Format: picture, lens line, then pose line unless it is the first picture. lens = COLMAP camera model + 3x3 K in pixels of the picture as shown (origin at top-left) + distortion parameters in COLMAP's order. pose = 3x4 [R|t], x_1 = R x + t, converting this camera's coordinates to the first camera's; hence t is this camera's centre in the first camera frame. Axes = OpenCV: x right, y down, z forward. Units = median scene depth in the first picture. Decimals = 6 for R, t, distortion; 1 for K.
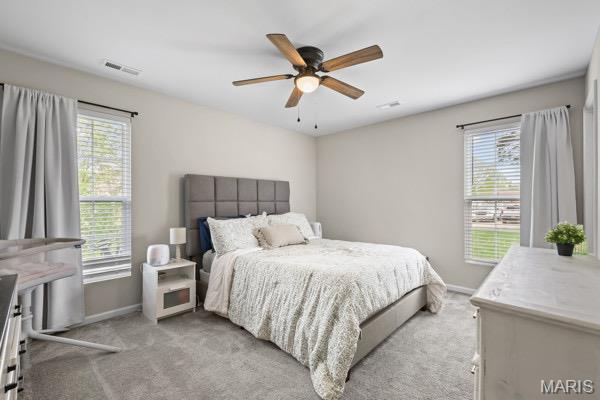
lens RADIAL K [[262.7, 0, 299.1], [0, 262.7, 197.8], [0, 0, 1]] dist [0.003748, 0.000796]
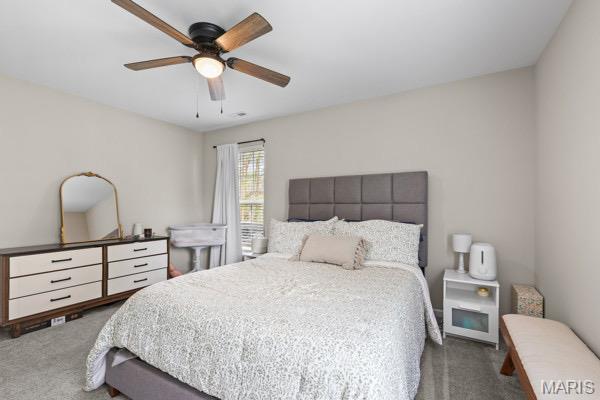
lens RADIAL K [[270.8, 0, 300.0], [0, 270.8, 200.0], [0, 0, 1]] dist [0.001222, 0.000261]
pose [[0.193015, -0.011545, -0.981128, 0.589968], [0.014564, 0.999854, -0.008900, 0.008266], [0.981088, -0.012571, 0.193155, 0.677393]]
